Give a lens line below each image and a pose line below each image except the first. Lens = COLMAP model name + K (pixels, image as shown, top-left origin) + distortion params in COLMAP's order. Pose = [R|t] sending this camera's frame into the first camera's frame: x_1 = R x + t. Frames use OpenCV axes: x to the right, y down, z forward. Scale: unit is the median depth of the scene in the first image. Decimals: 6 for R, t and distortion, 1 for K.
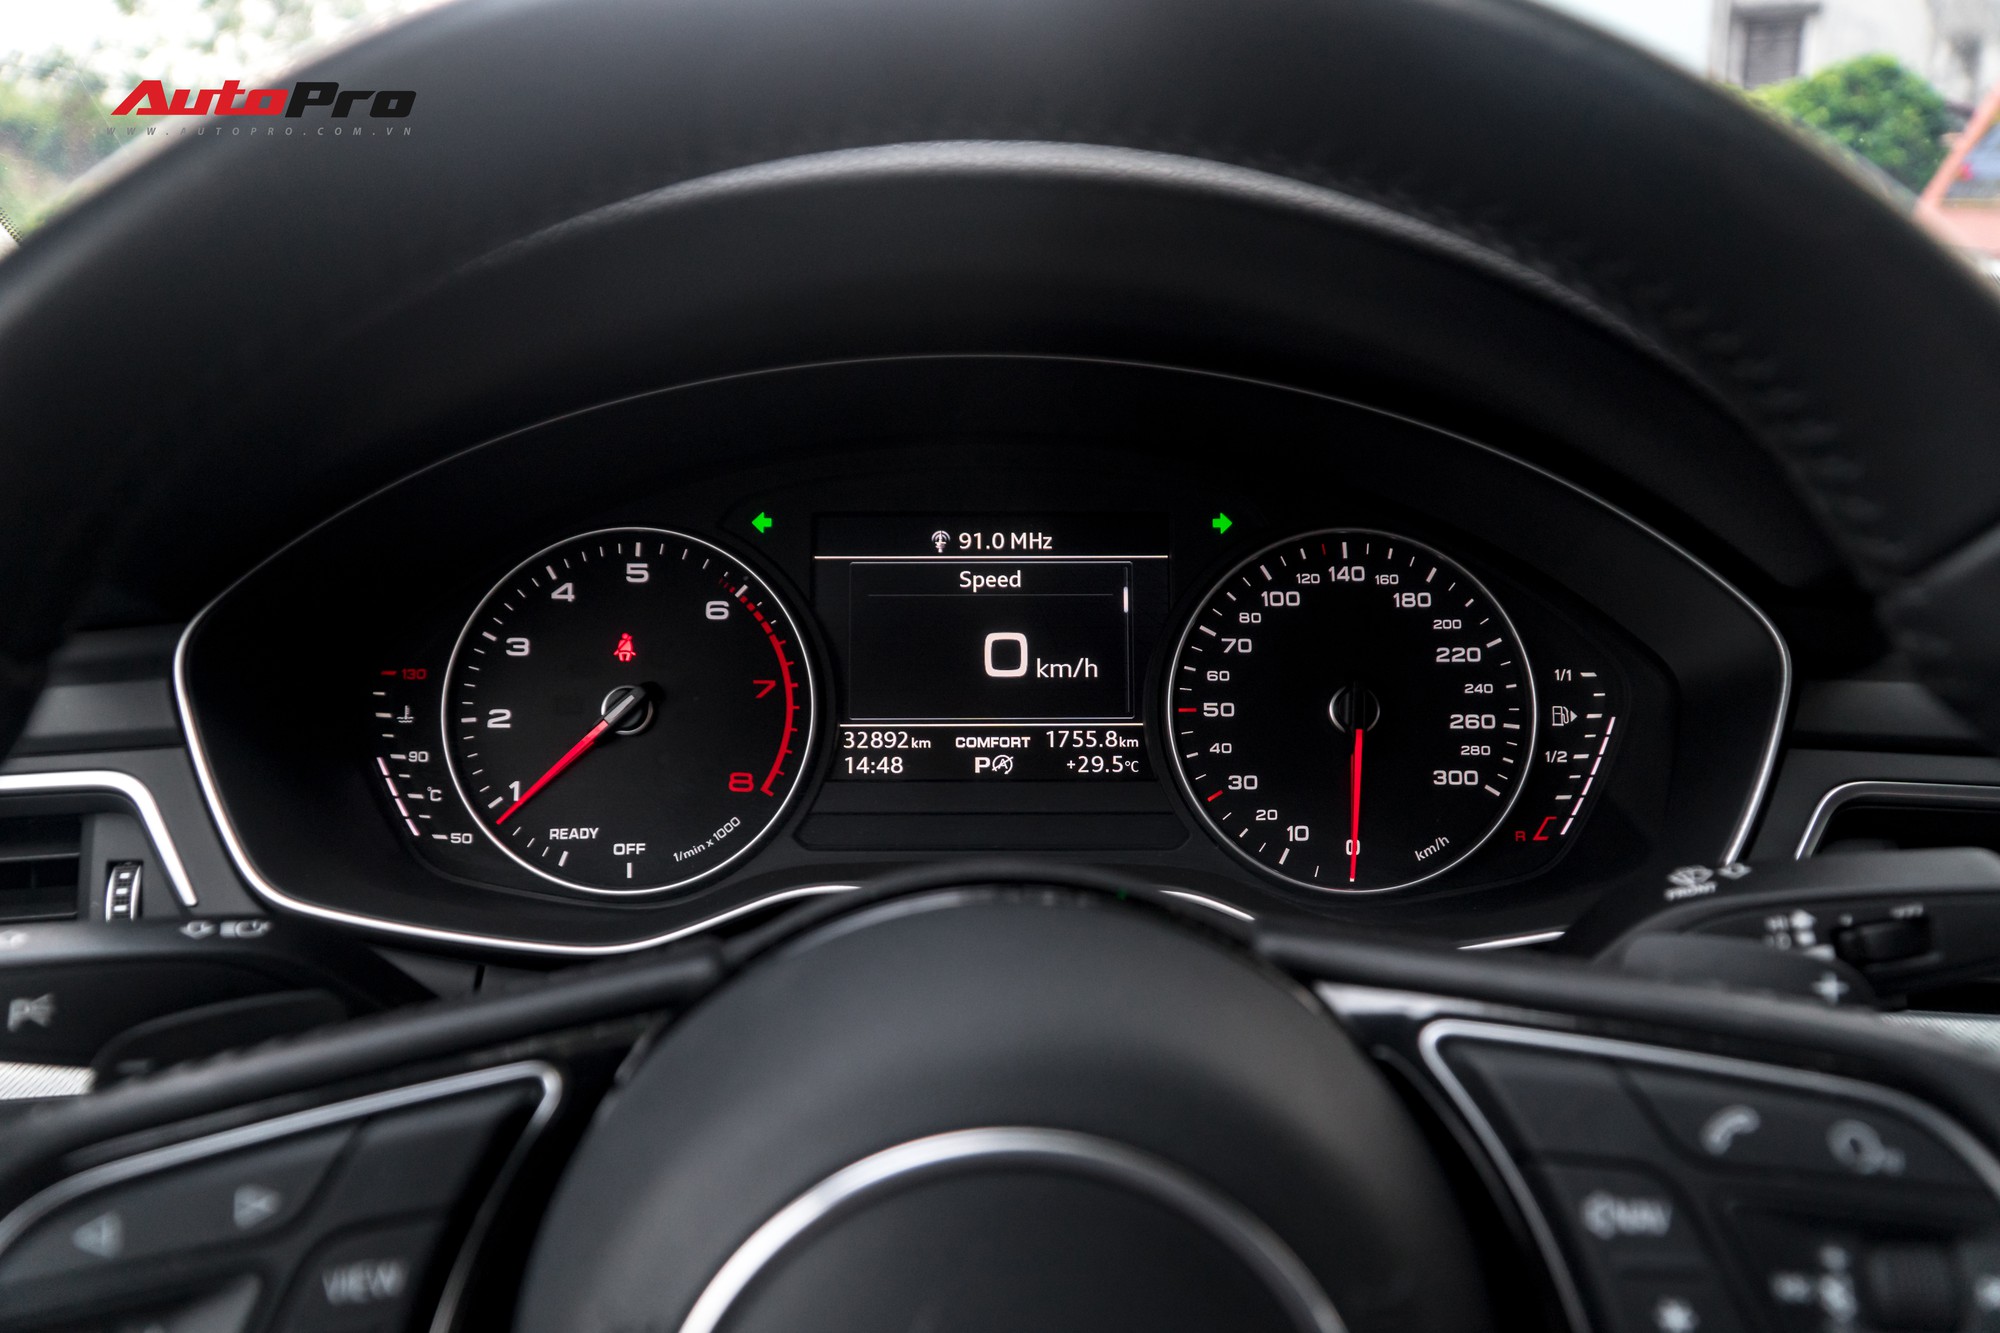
lens RADIAL K [[1594.7, 0, 997.8], [0, 1594.7, 656.2], [0, 0, 1]] dist [-0.008103, 0.001446]
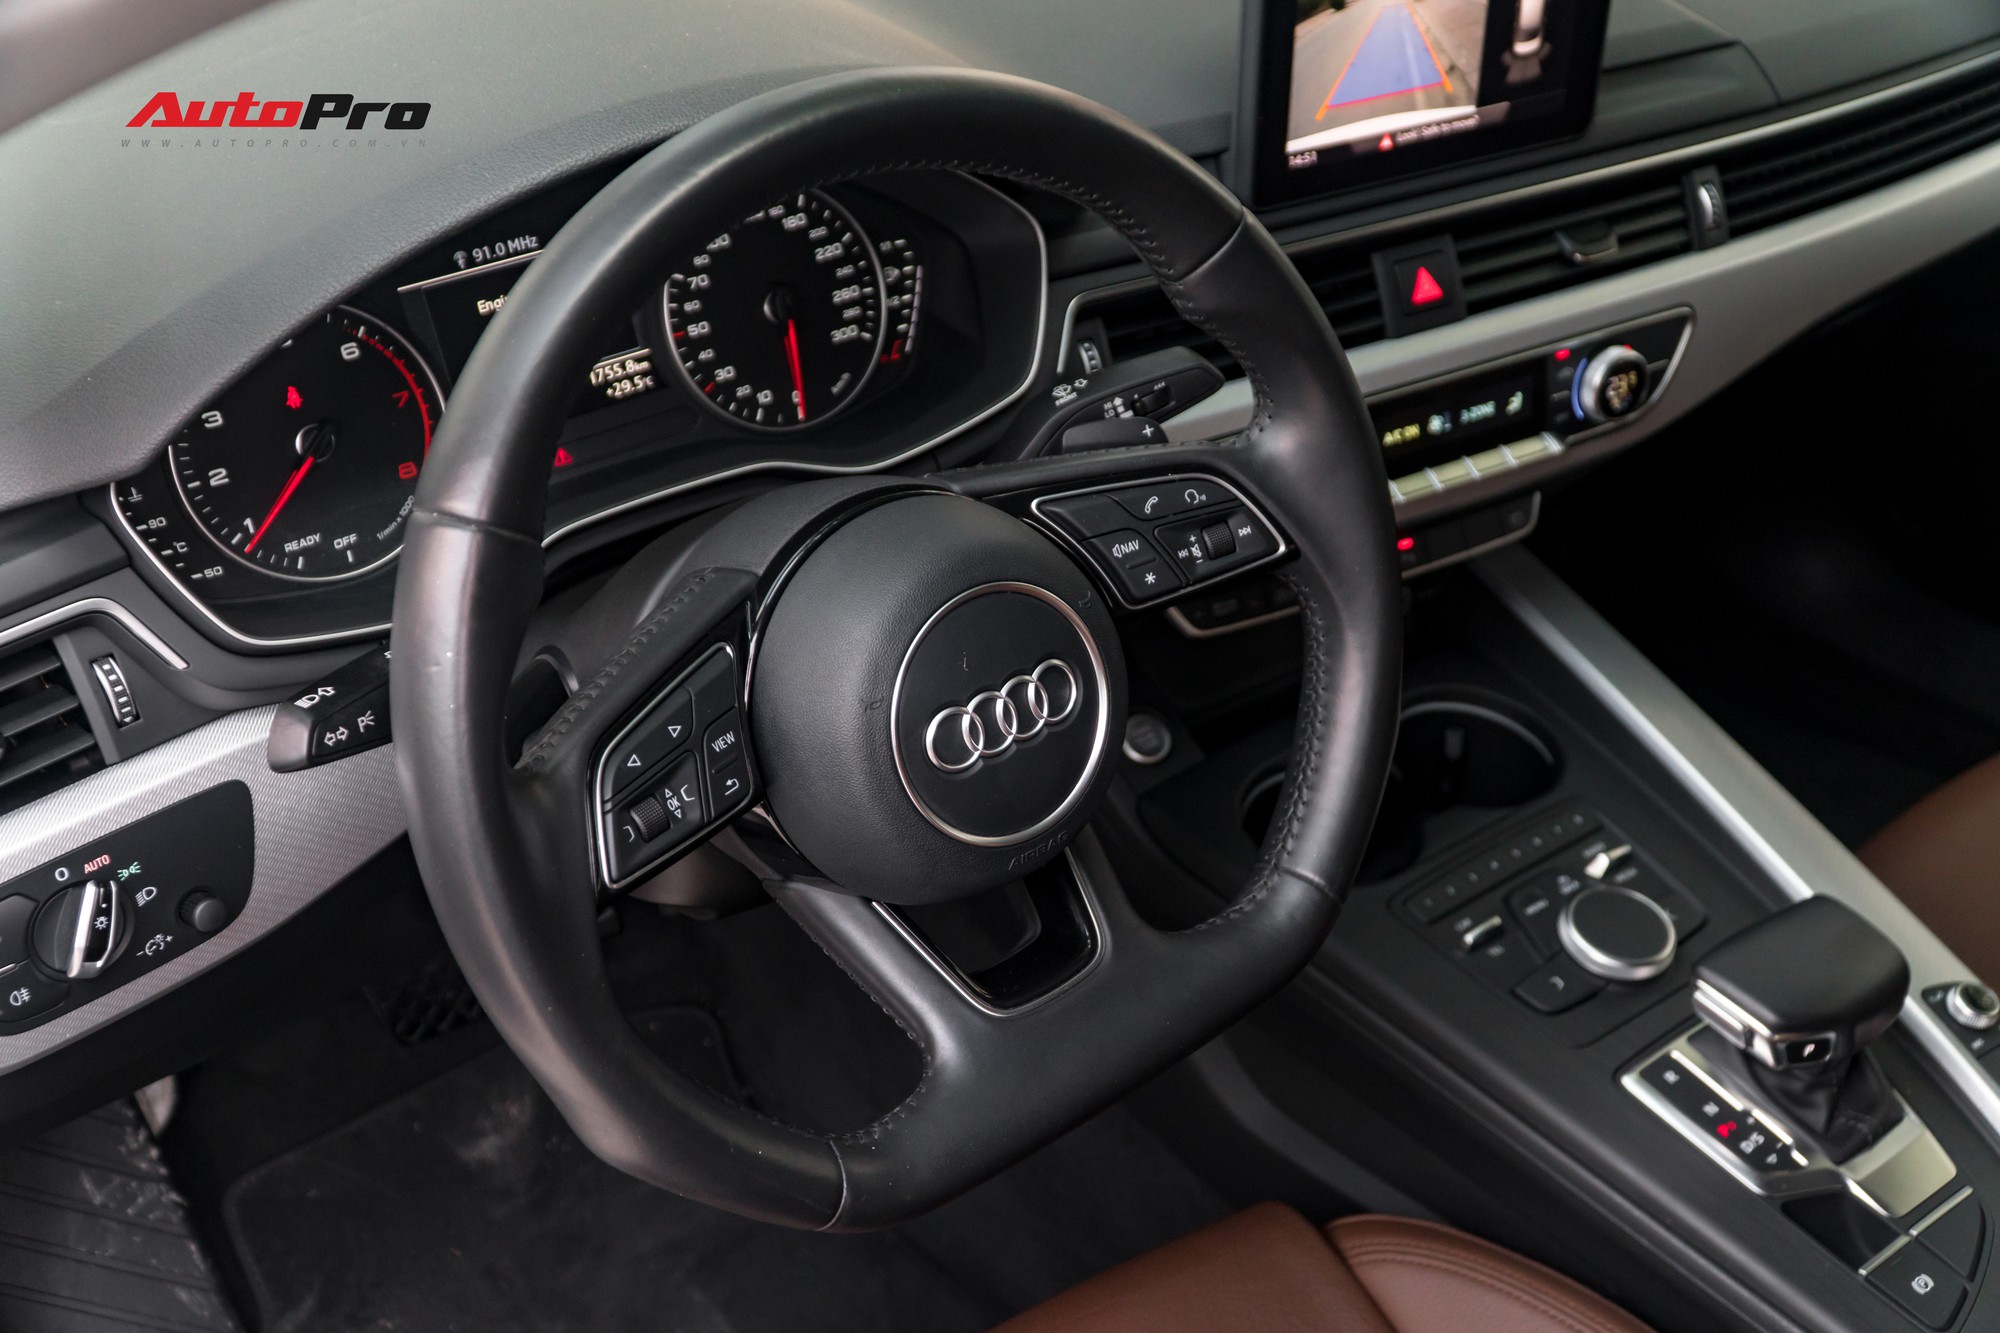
lens RADIAL K [[2280.0, 0, 999.5], [0, 2280.0, 664.4], [0, 0, 1]] dist [0.076075, 0.000000]
pose [[0.800960, -0.328031, 0.500858, -0.784327], [0.153300, 0.921027, 0.358061, -0.388600], [-0.578759, -0.210011, 0.787993, -0.860926]]
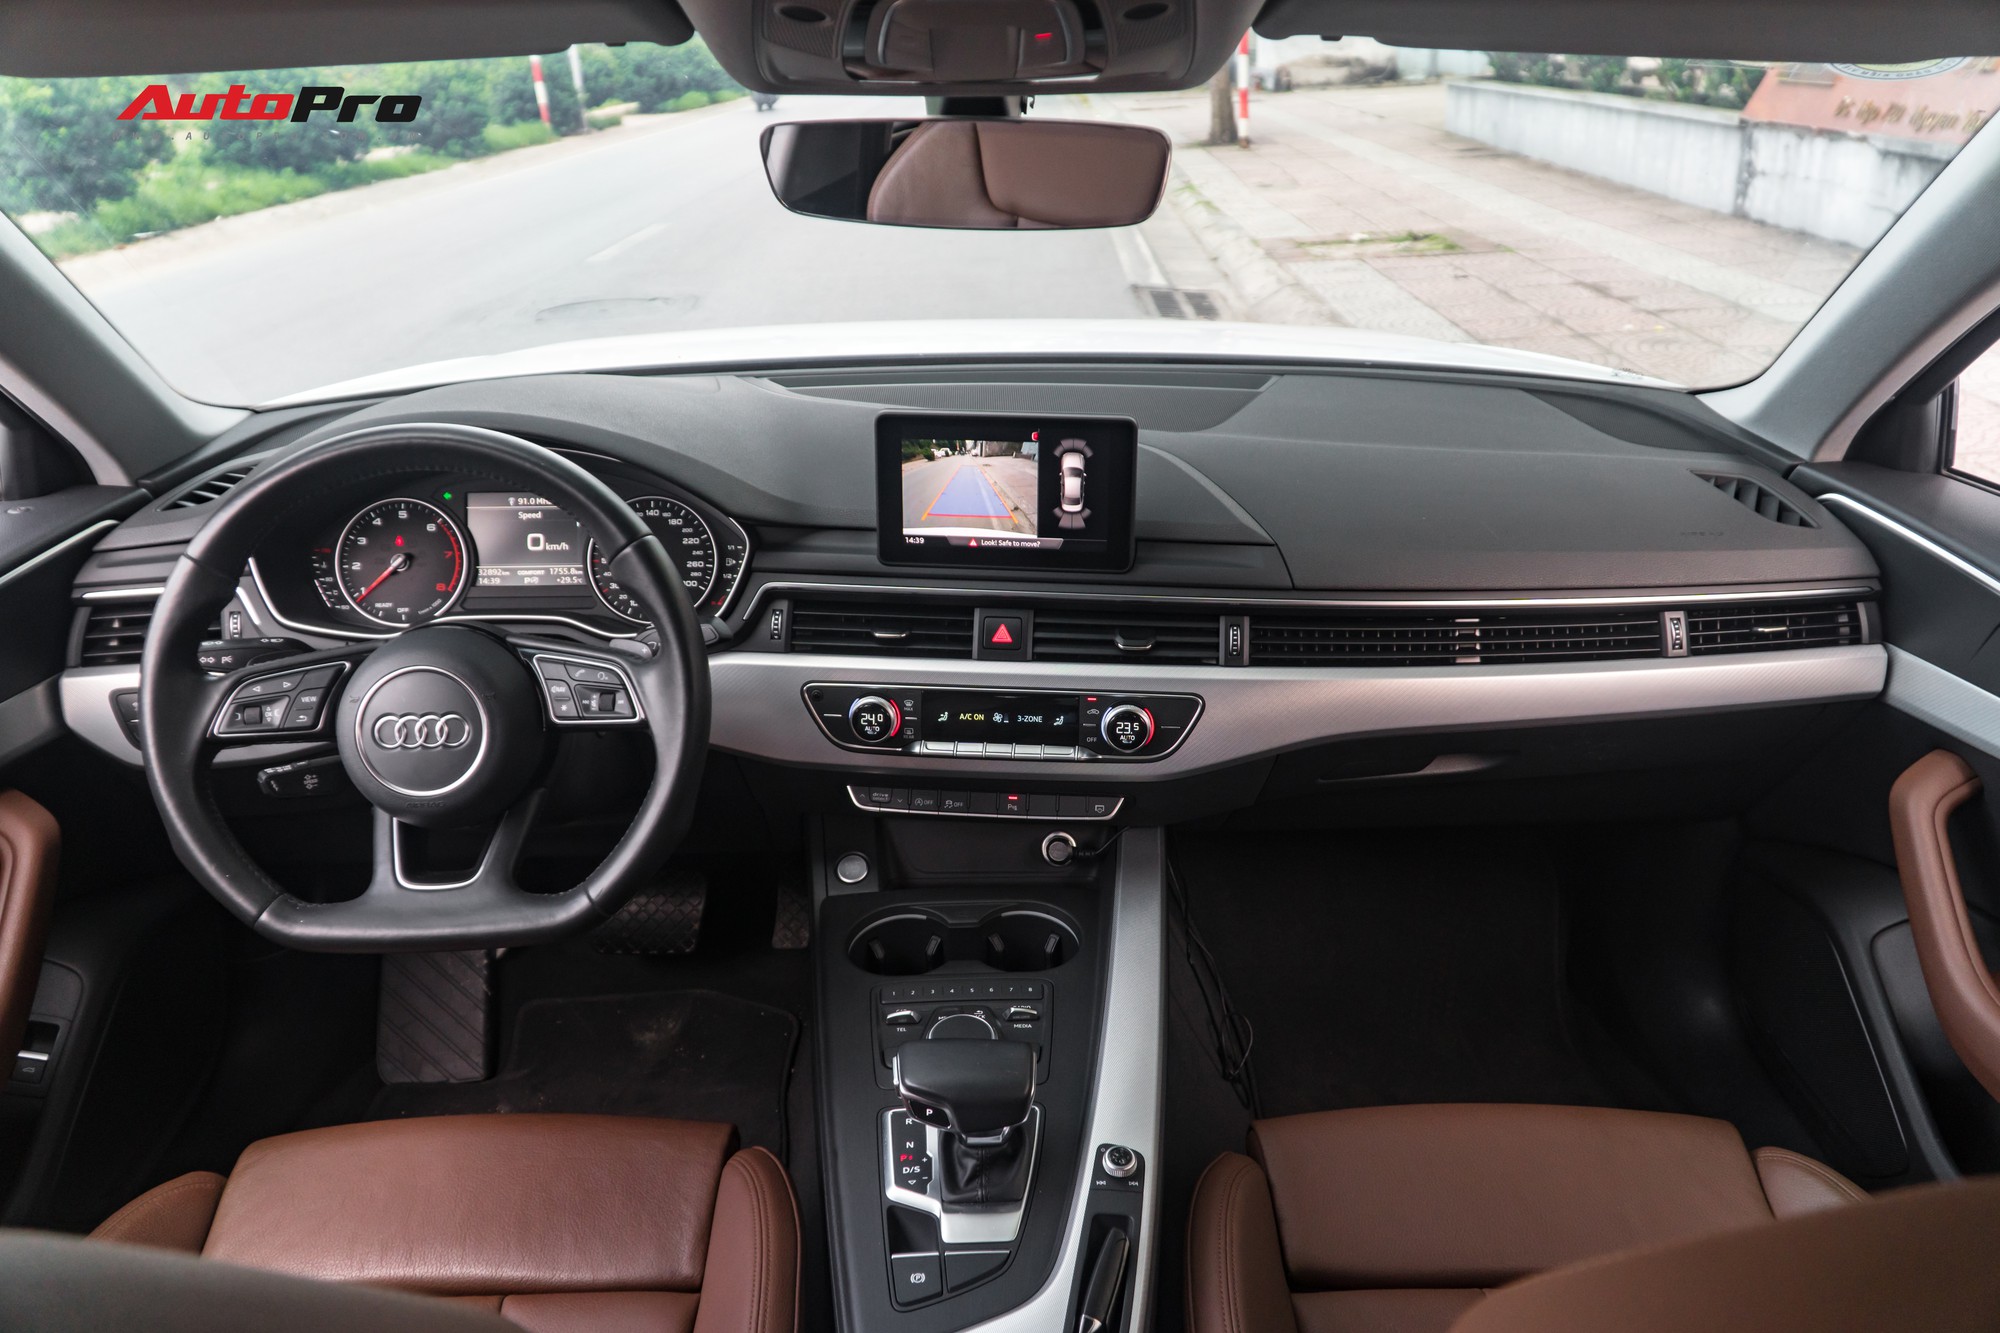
lens RADIAL K [[1594.7, 0, 1013.7], [0, 1594.7, 669.3], [0, 0, 1]] dist [-0.008103, 0.001446]
pose [[0.999892, -0.008688, 0.011841, 0.840868], [0.007404, 0.994501, 0.104466, -0.067200], [-0.012683, -0.104367, 0.994458, -1.902870]]
